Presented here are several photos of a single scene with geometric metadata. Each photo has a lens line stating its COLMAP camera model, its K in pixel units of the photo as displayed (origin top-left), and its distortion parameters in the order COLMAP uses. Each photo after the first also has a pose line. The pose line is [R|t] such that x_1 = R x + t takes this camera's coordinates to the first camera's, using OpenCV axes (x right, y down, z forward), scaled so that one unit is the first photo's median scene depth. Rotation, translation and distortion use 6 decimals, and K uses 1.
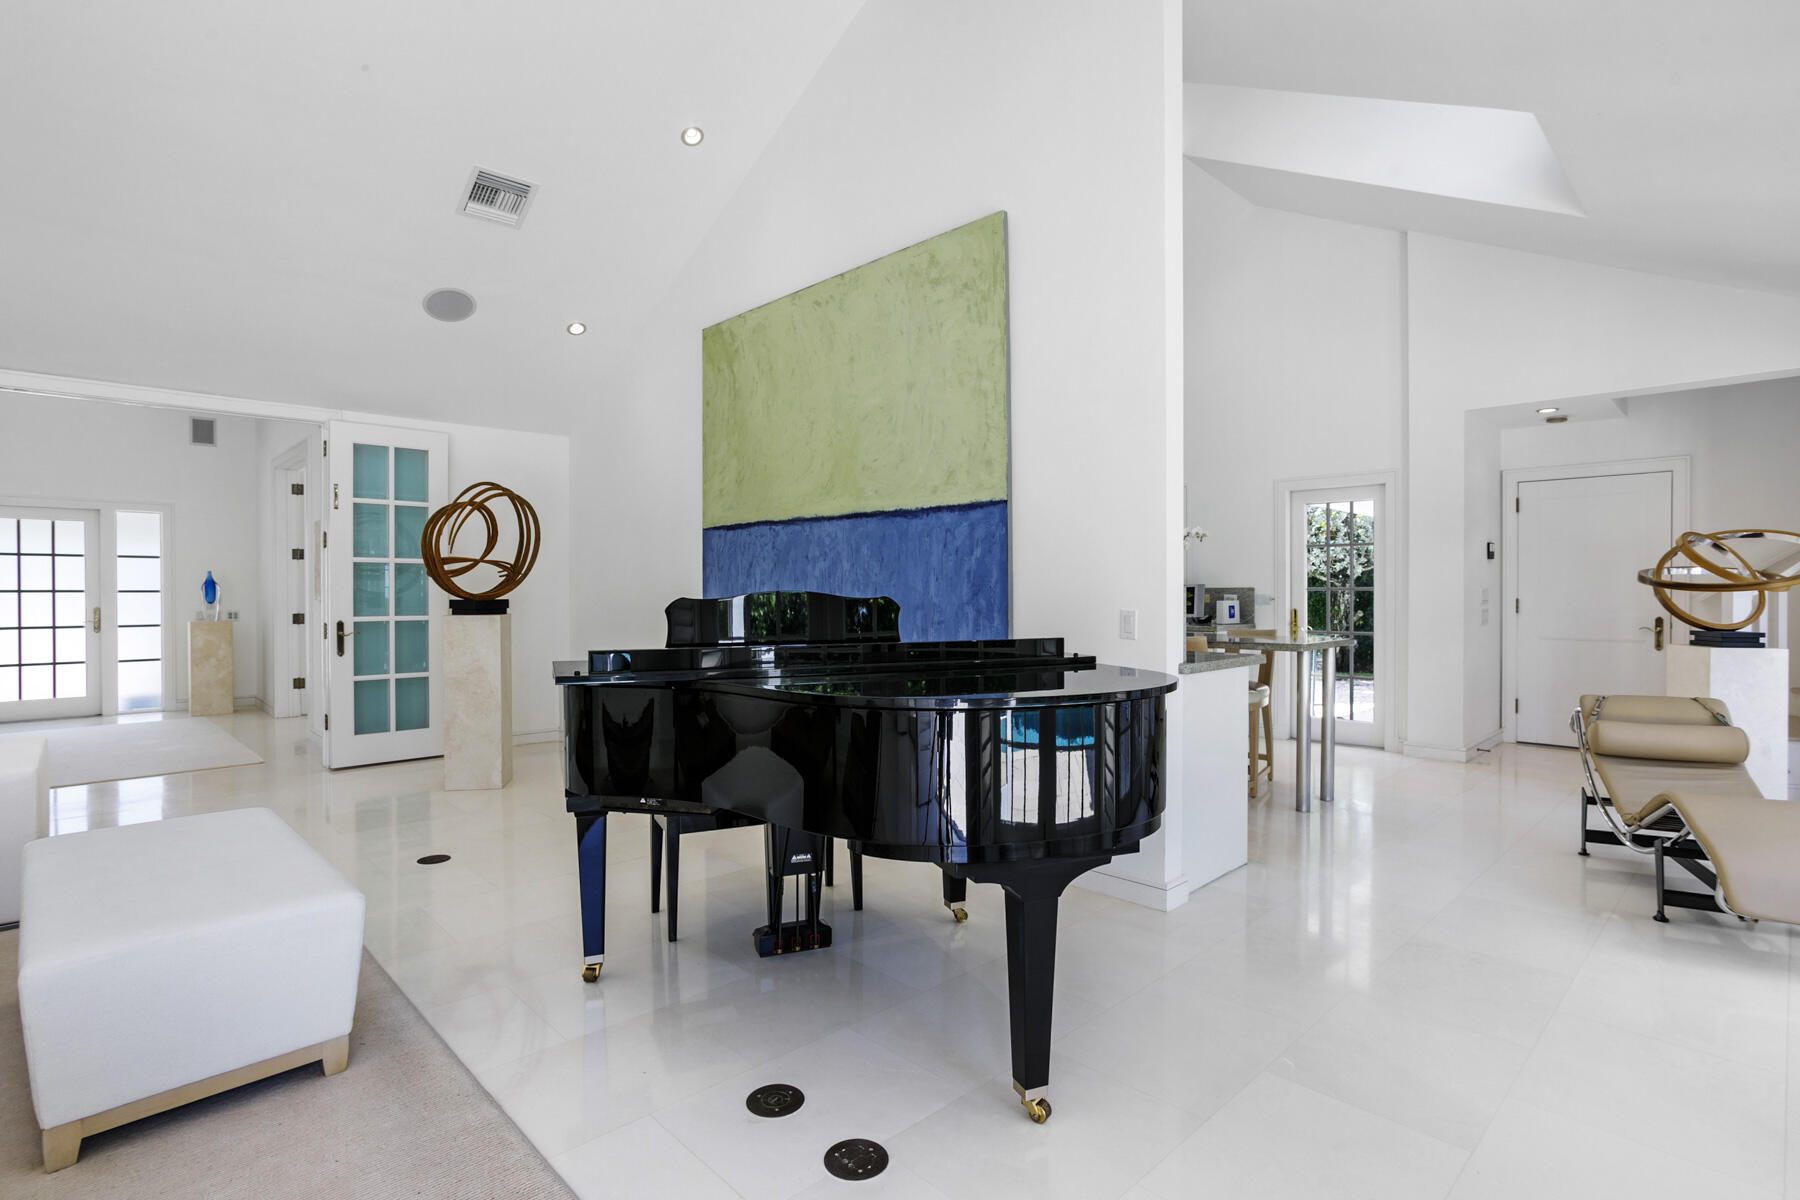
lens RADIAL K [[885.2, 0, 898.2], [0, 885.2, 597.0], [0, 0, 1]] dist [-0.048076, 0.025790]
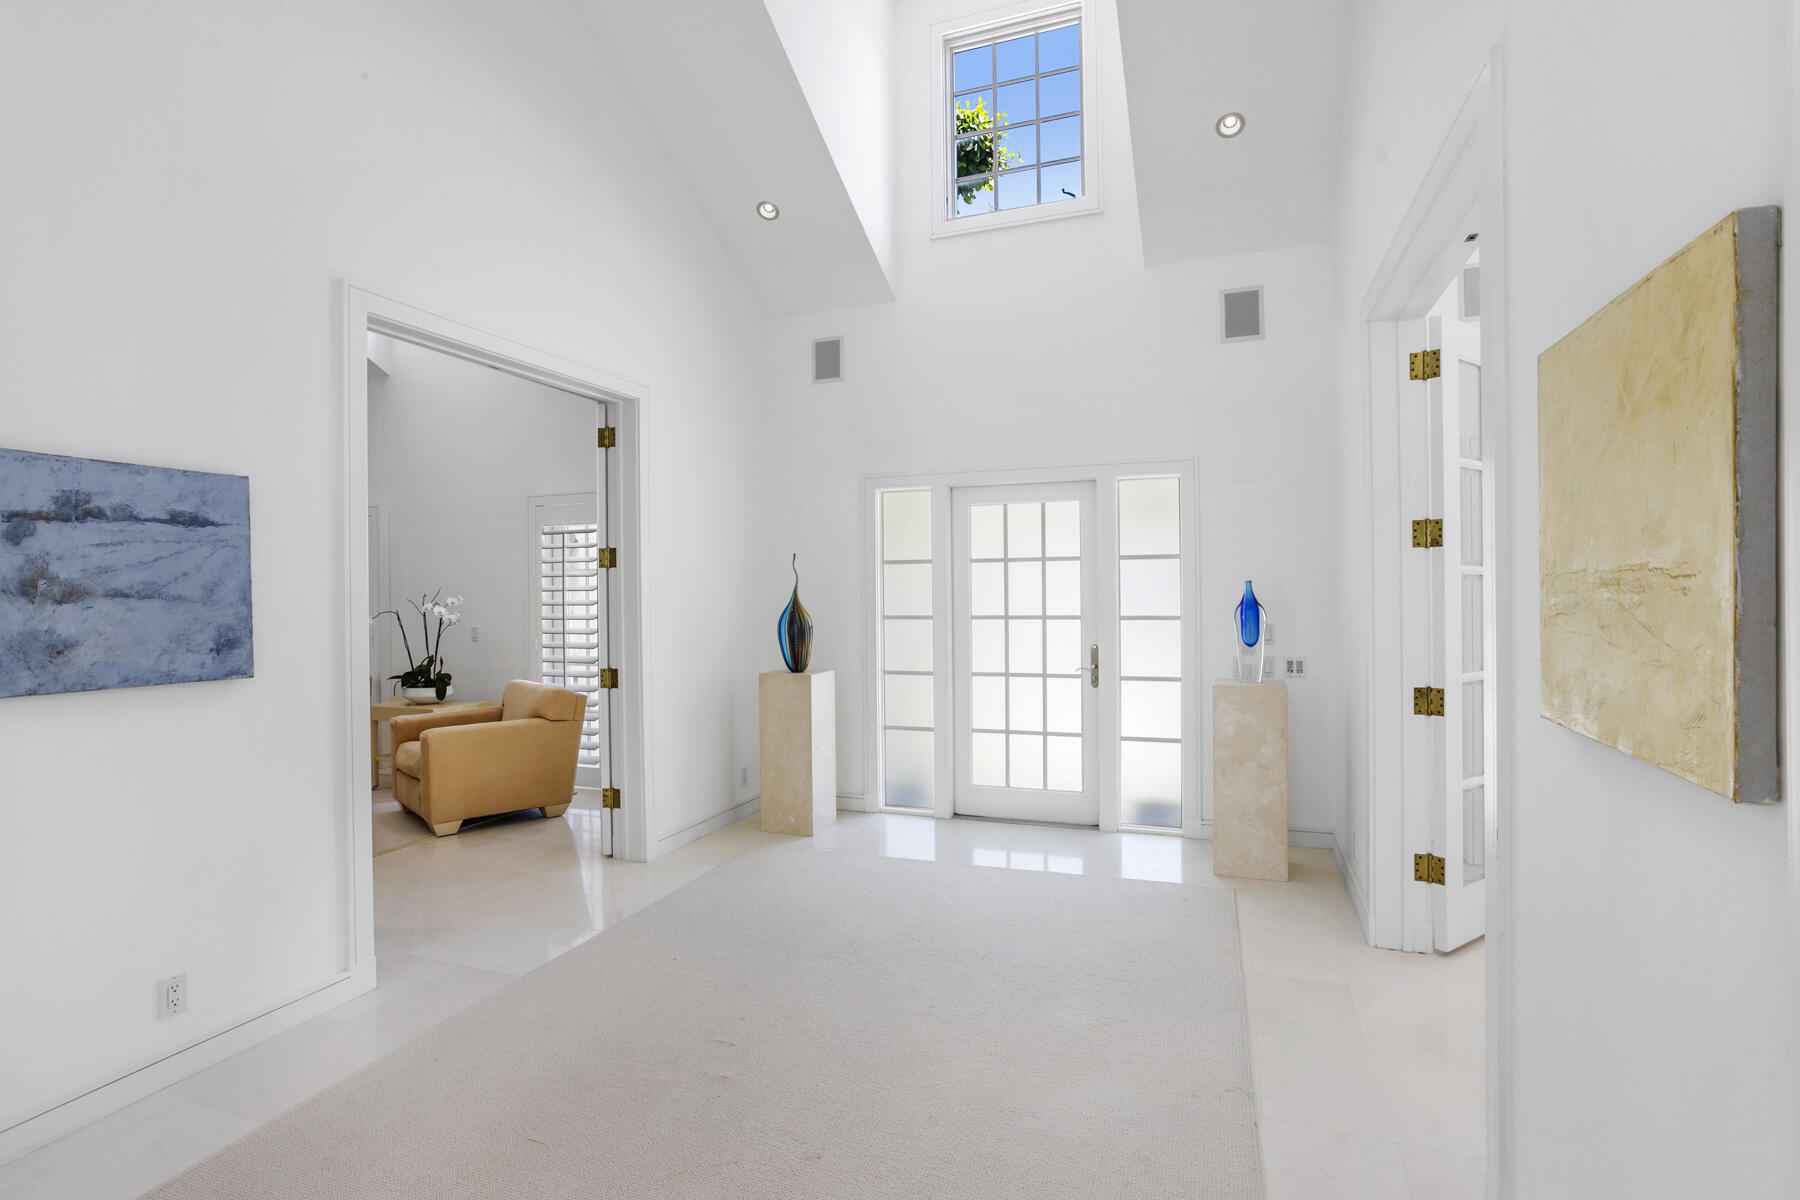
lens RADIAL K [[885.2, 0, 906.2], [0, 885.2, 598.7], [0, 0, 1]] dist [-0.048076, 0.025790]
pose [[0.444121, 0.002880, -0.895962, -0.691131], [0.003468, 0.999982, 0.004933, -0.035592], [0.895960, -0.005298, 0.444103, 0.964518]]
